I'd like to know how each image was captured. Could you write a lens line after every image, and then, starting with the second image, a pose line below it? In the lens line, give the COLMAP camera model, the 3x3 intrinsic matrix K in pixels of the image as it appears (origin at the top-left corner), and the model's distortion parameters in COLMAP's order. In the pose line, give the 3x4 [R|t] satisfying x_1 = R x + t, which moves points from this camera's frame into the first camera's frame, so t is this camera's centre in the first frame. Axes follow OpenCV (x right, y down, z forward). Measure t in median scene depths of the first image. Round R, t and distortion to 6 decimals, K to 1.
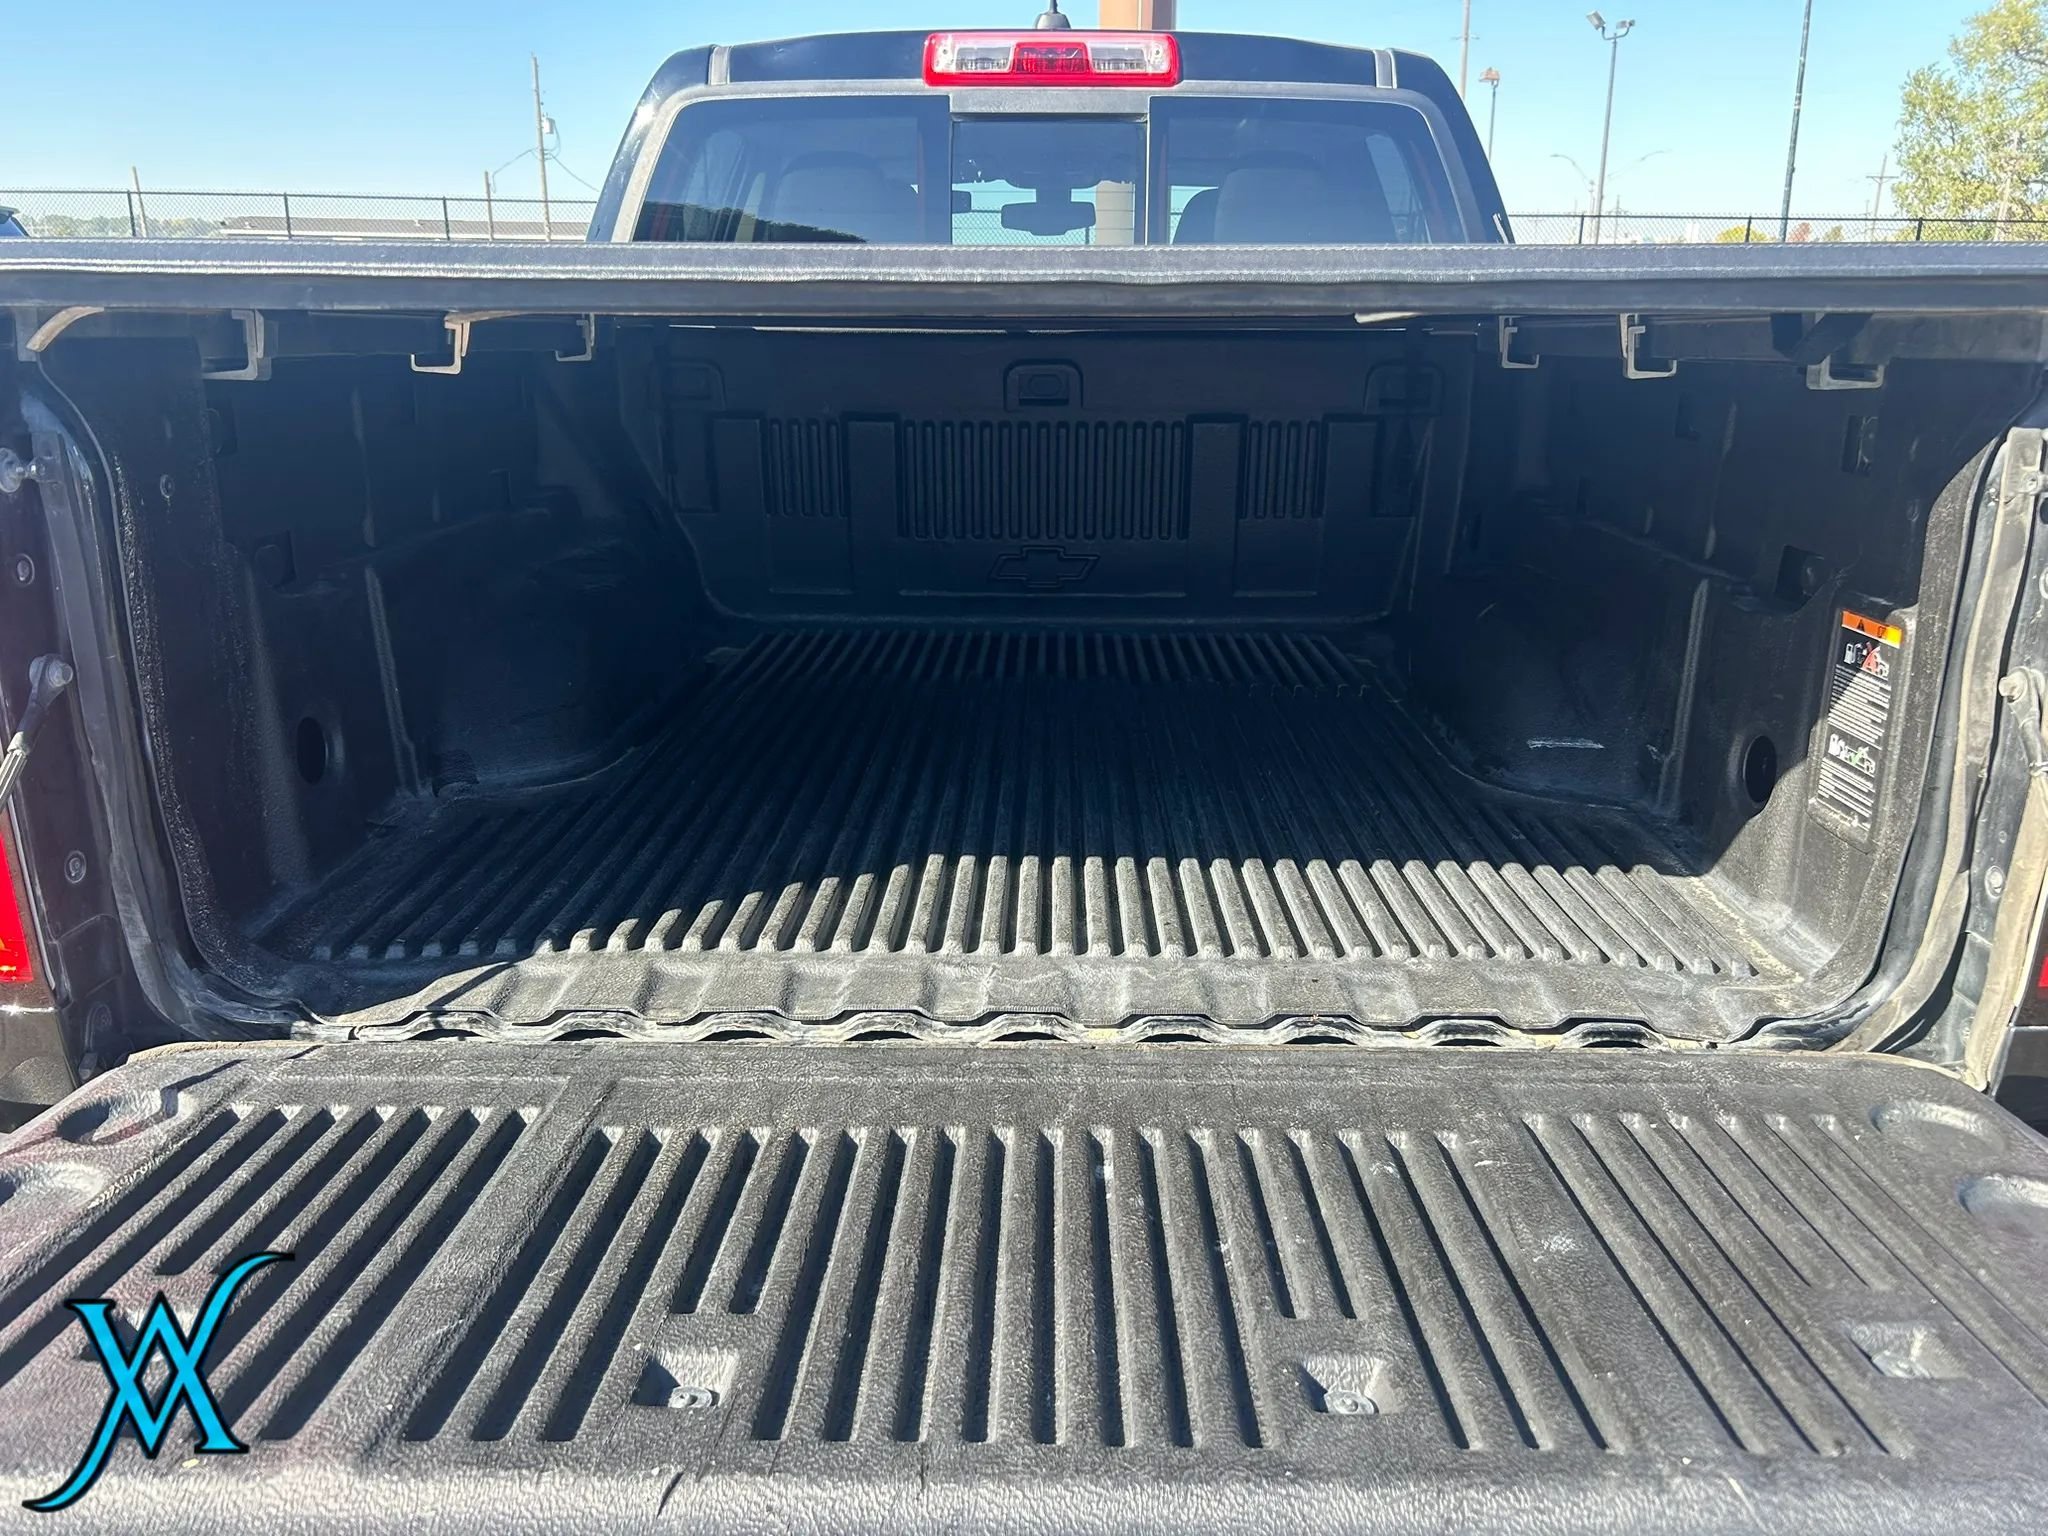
lens RADIAL K [[1576.2, 0, 1029.2], [0, 1576.2, 743.1], [0, 0, 1]] dist [0.009612, -0.005444]
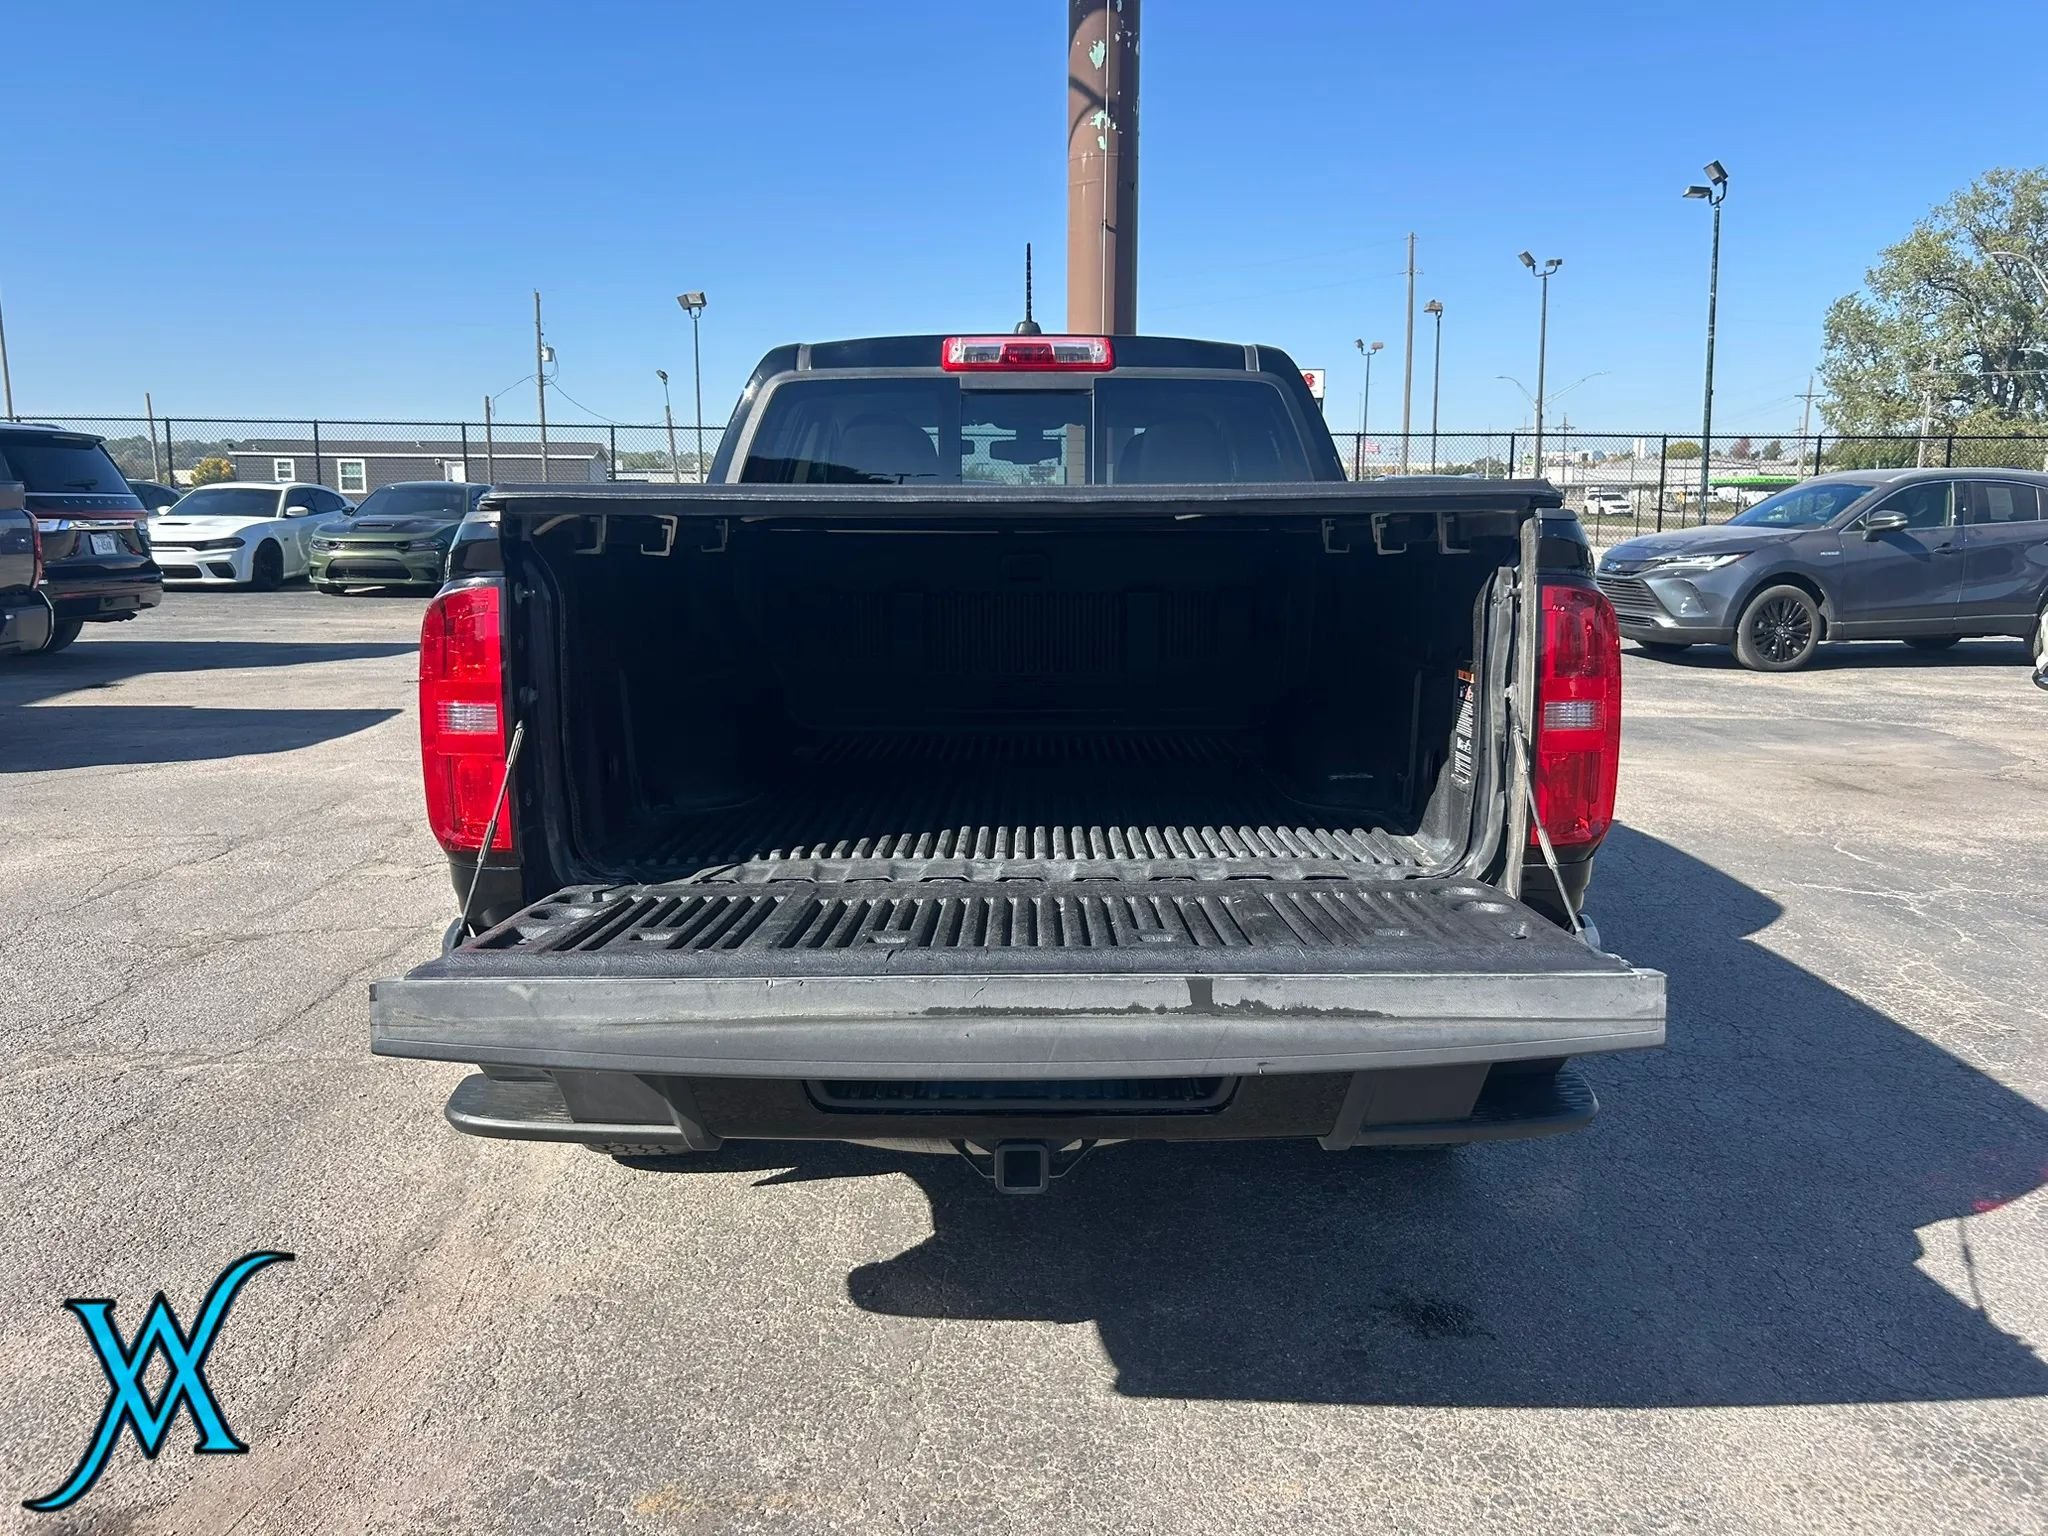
lens RADIAL K [[1569.1, 0, 1033.9], [0, 1569.1, 745.9], [0, 0, 1]] dist [0.037319, -0.026901]
pose [[0.999821, -0.007840, 0.017209, -0.008682], [0.009957, 0.991904, -0.126599, 0.124152], [-0.016077, 0.126748, 0.991805, -0.433407]]
